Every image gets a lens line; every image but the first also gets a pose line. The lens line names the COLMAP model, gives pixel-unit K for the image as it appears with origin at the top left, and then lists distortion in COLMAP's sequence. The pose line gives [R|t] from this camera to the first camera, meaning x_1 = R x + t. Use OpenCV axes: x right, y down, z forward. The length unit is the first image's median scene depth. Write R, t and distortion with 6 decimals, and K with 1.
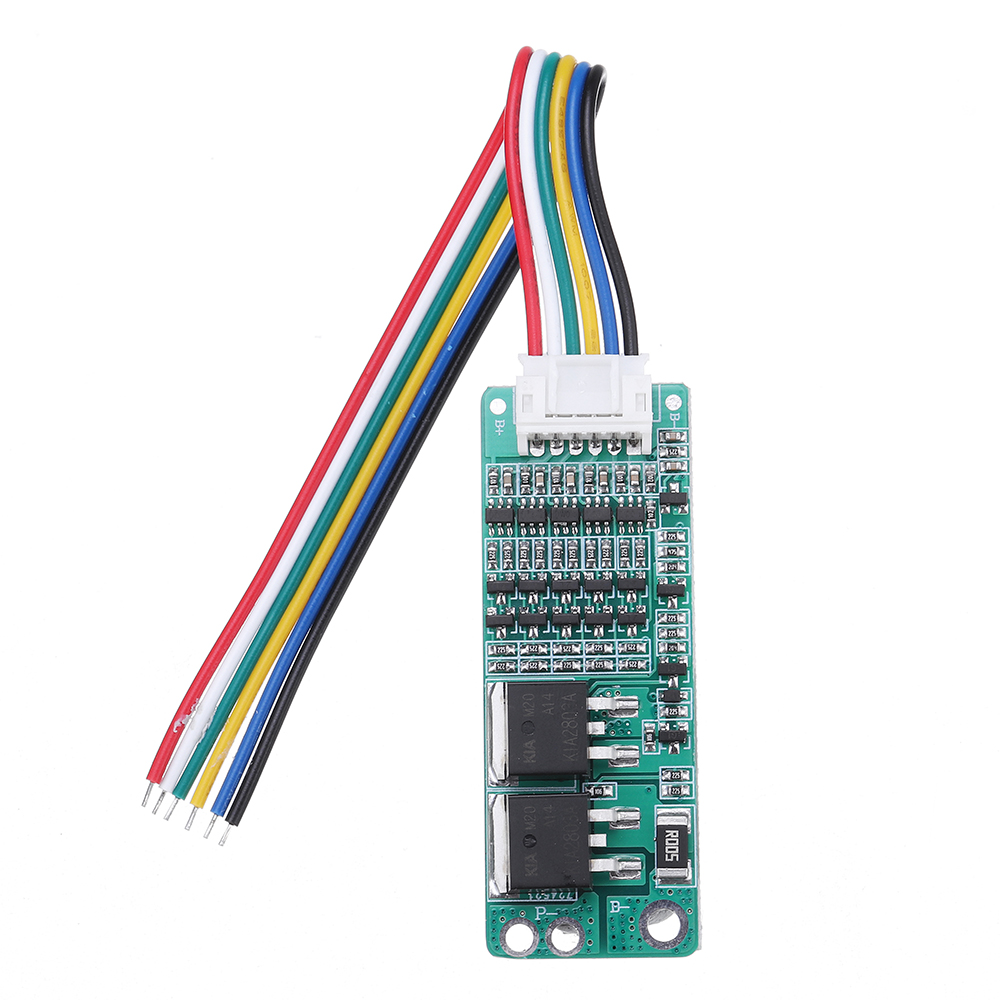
lens RADIAL K [[3935.3, 0, 502.5], [0, 3935.3, 490.6], [0, 0, 1]] dist [0.236488, 0.000000]
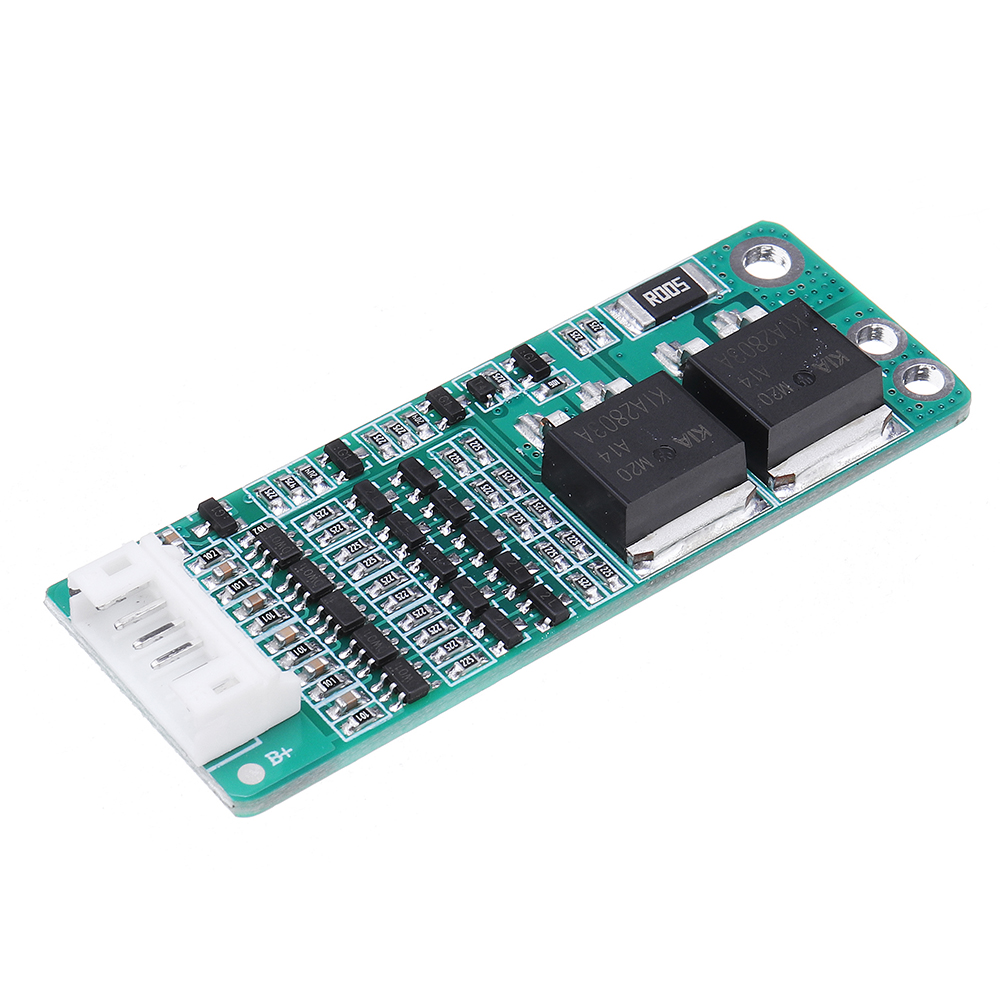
lens RADIAL K [[4304.4, 0, 495.4], [0, 4304.4, 501.1], [0, 0, 1]] dist [0.153526, 0.000000]
pose [[-0.594853, -0.566682, 0.570107, -0.362915], [0.797308, -0.325757, 0.508117, -0.303331], [-0.102224, 0.756805, 0.645597, 0.563577]]
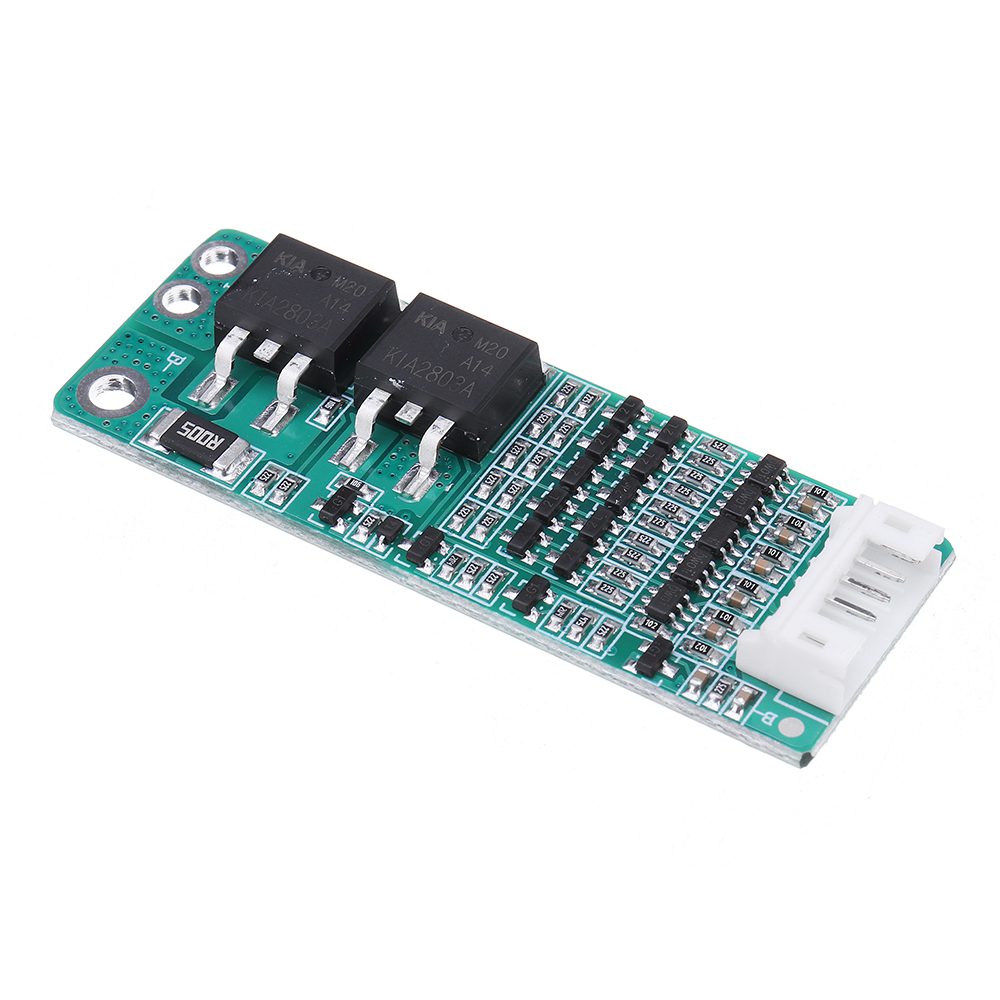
lens RADIAL K [[3935.3, 0, 504.4], [0, 3935.3, 491.3], [0, 0, 1]] dist [0.236488, 0.000000]
pose [[-0.525259, 0.640297, -0.560467, 0.389899], [-0.843191, -0.302932, 0.444141, -0.247848], [0.114599, 0.705870, 0.699010, 0.544199]]
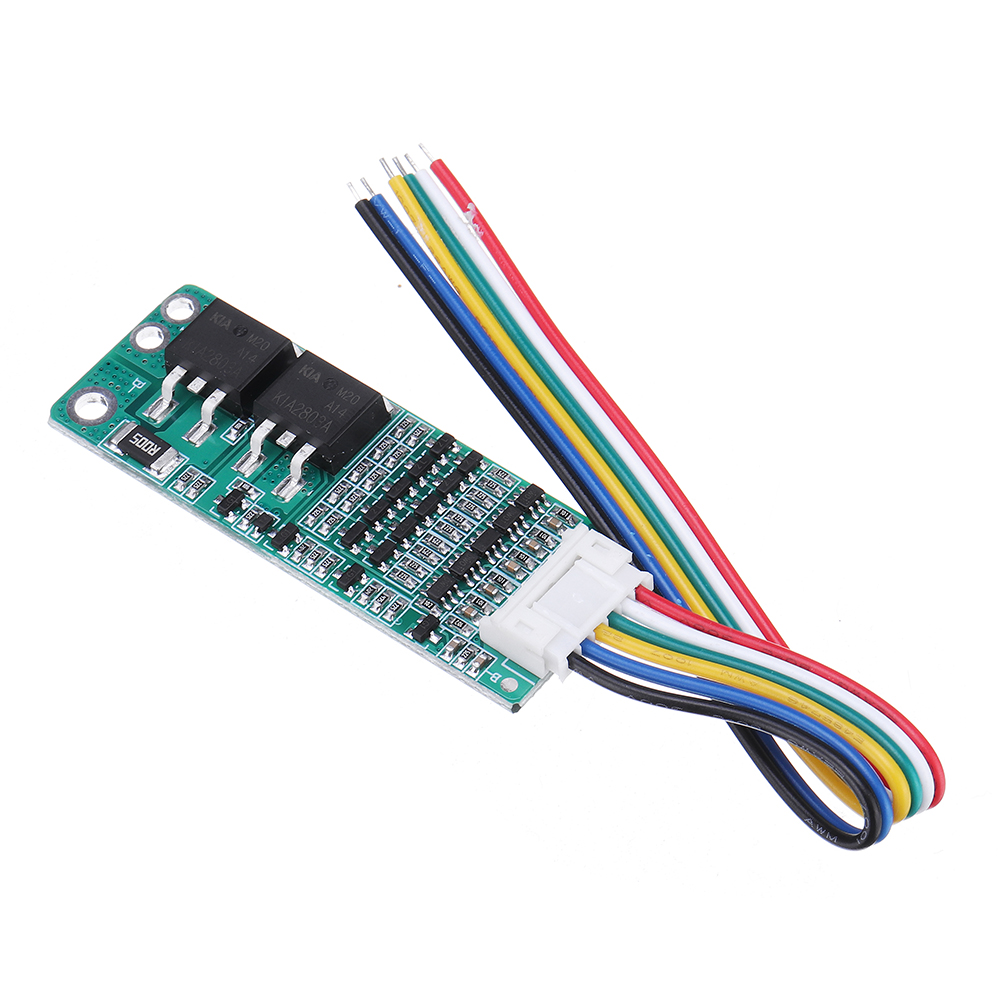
lens RADIAL K [[4024.9, 0, 500.6], [0, 4024.9, 502.4], [0, 0, 1]] dist [0.338648, 0.000000]
pose [[-0.622208, 0.655385, -0.428169, 0.414522], [-0.766856, -0.400255, 0.501725, -0.469558], [0.157446, 0.640521, 0.751627, 0.282875]]
